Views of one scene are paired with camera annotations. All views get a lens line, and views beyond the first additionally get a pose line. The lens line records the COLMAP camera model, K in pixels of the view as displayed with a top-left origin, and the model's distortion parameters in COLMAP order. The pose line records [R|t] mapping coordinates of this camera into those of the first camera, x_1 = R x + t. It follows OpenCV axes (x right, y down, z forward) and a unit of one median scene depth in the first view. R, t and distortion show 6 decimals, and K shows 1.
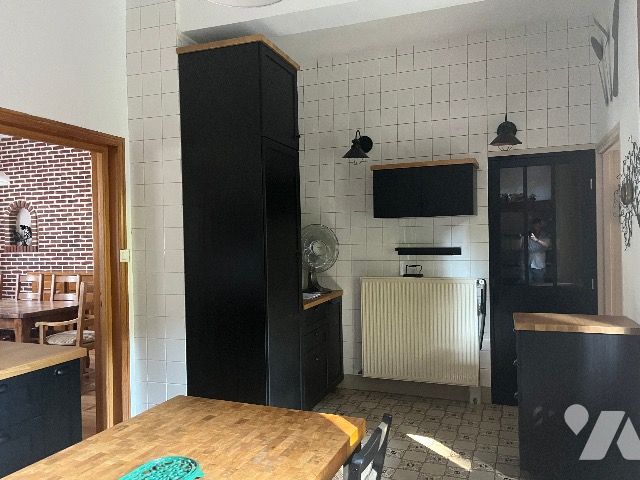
lens RADIAL K [[488.8, 0, 320.0], [0, 488.8, 240.0], [0, 0, 1]] dist [0.095734, -0.129888]
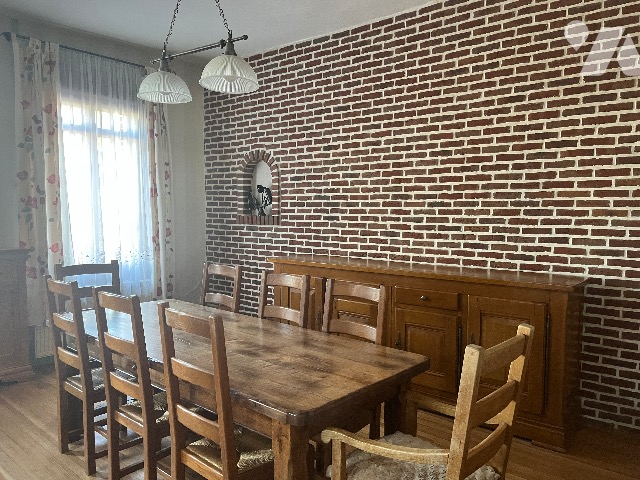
lens RADIAL K [[487.6, 0, 328.6], [0, 487.6, 240.1], [0, 0, 1]] dist [0.064281, -0.079931]
pose [[0.933486, 0.048586, -0.355307, -0.270230], [-0.030432, 0.997938, 0.056508, 0.004492], [0.357320, -0.041937, 0.933040, 0.405775]]
